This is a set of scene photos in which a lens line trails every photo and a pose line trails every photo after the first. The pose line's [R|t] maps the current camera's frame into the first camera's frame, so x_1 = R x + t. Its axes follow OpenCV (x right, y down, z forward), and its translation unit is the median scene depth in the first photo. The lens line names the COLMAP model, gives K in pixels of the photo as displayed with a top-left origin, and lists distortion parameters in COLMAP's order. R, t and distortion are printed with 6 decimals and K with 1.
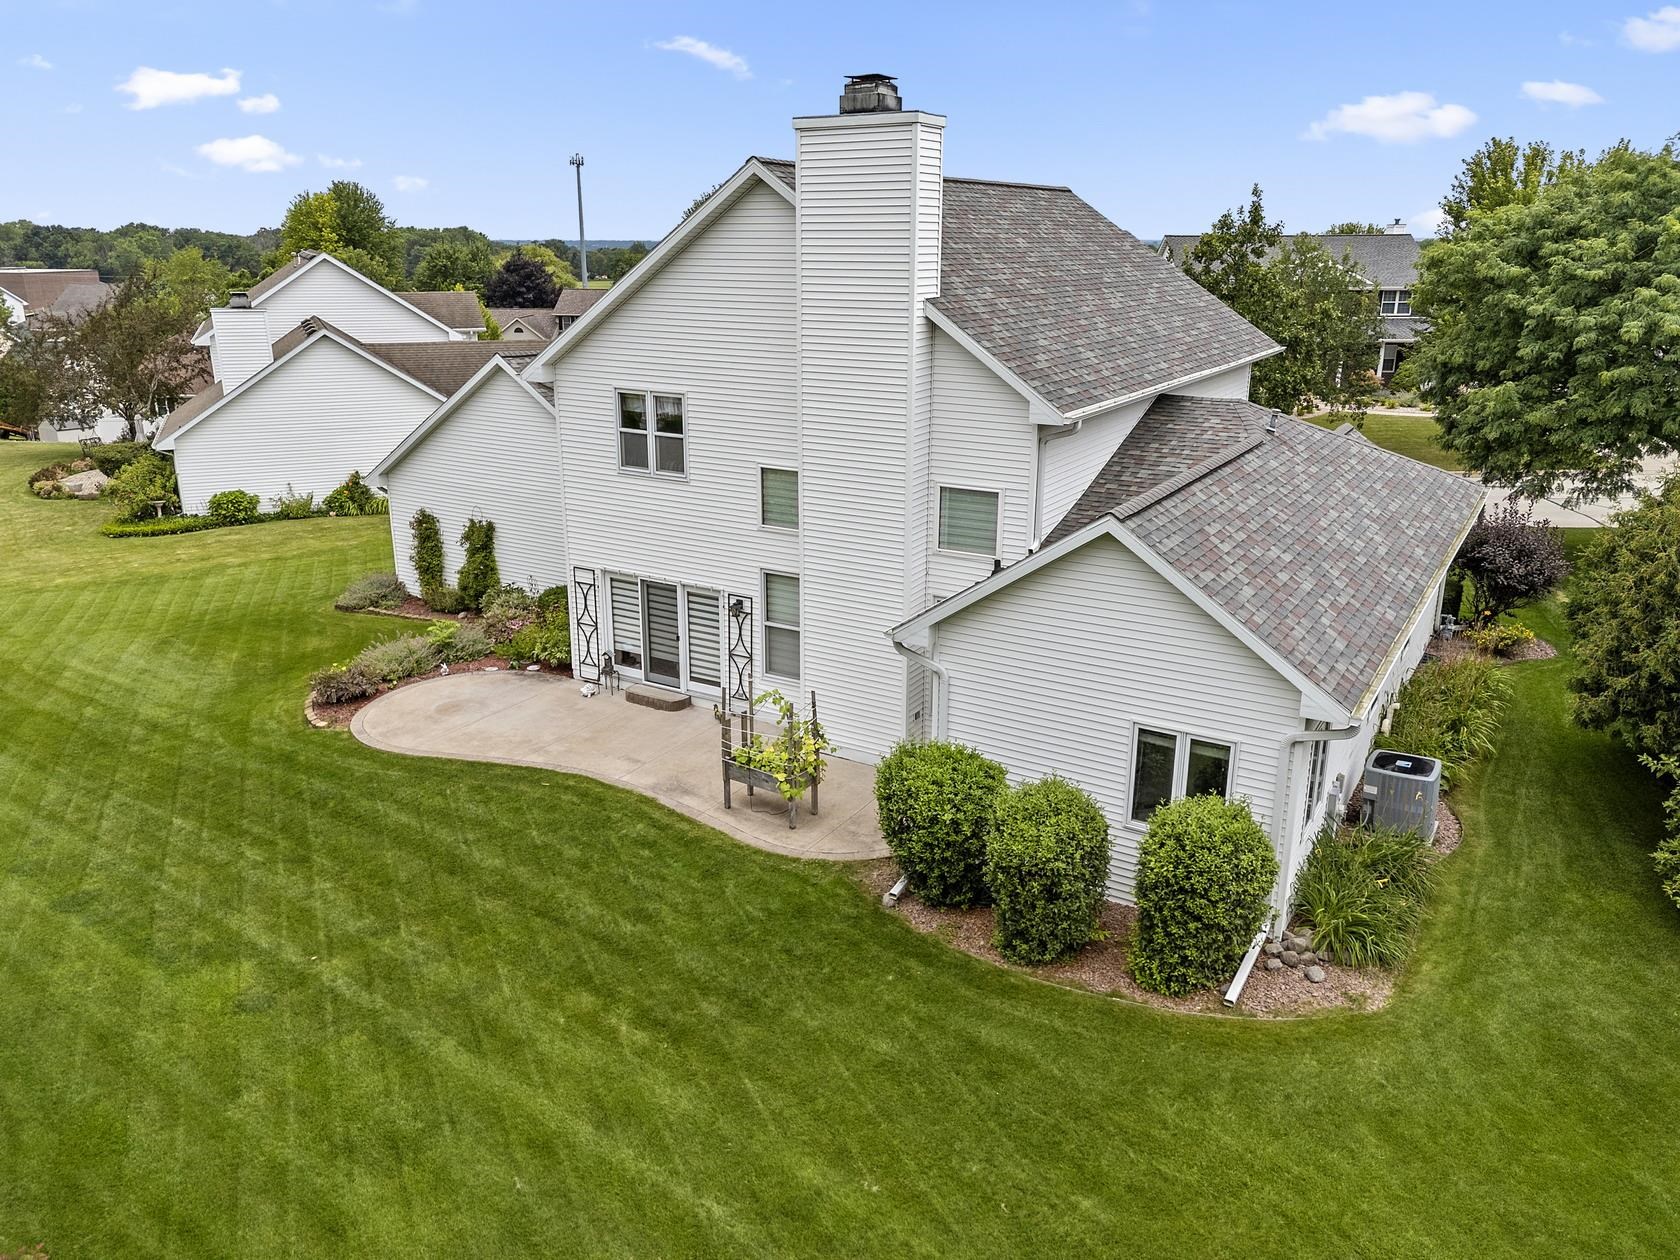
lens RADIAL K [[1249.3, 0, 841.0], [0, 1249.3, 609.6], [0, 0, 1]] dist [0.034396, -0.003540]
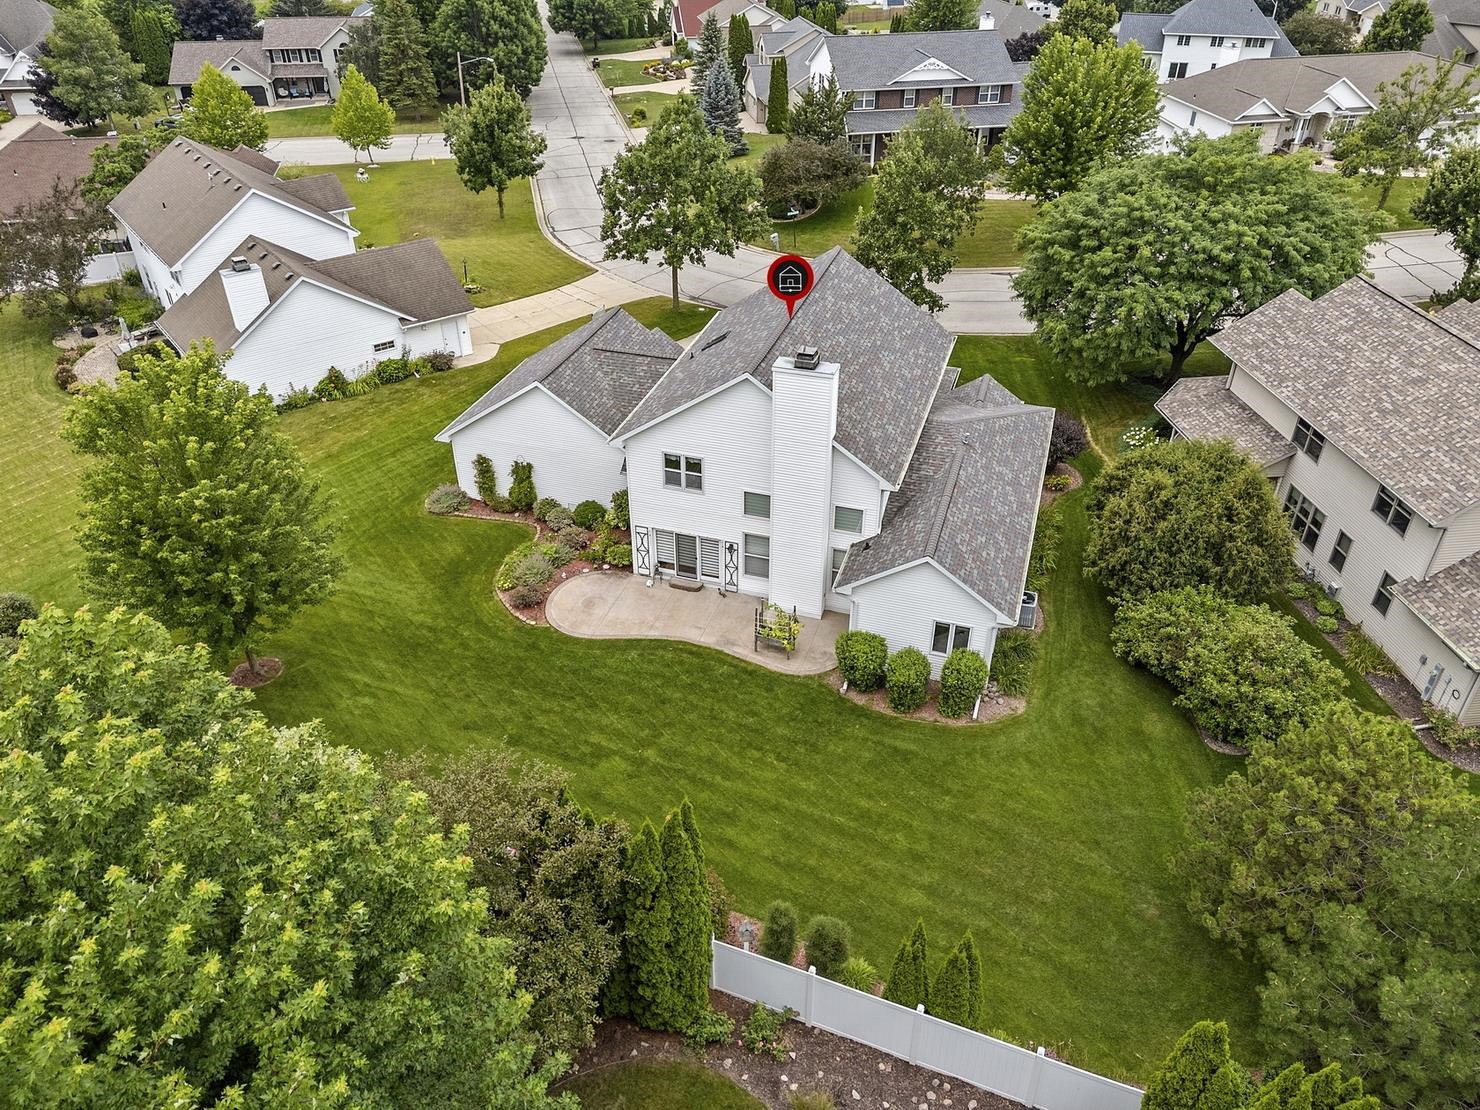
lens RADIAL K [[1087.4, 0, 739.1], [0, 1087.4, 544.6], [0, 0, 1]] dist [0.082885, -0.070926]
pose [[0.973018, -0.132076, 0.189186, -0.421661], [0.069993, 0.950279, 0.303433, -0.571915], [-0.219855, -0.282004, 0.933883, -0.737307]]
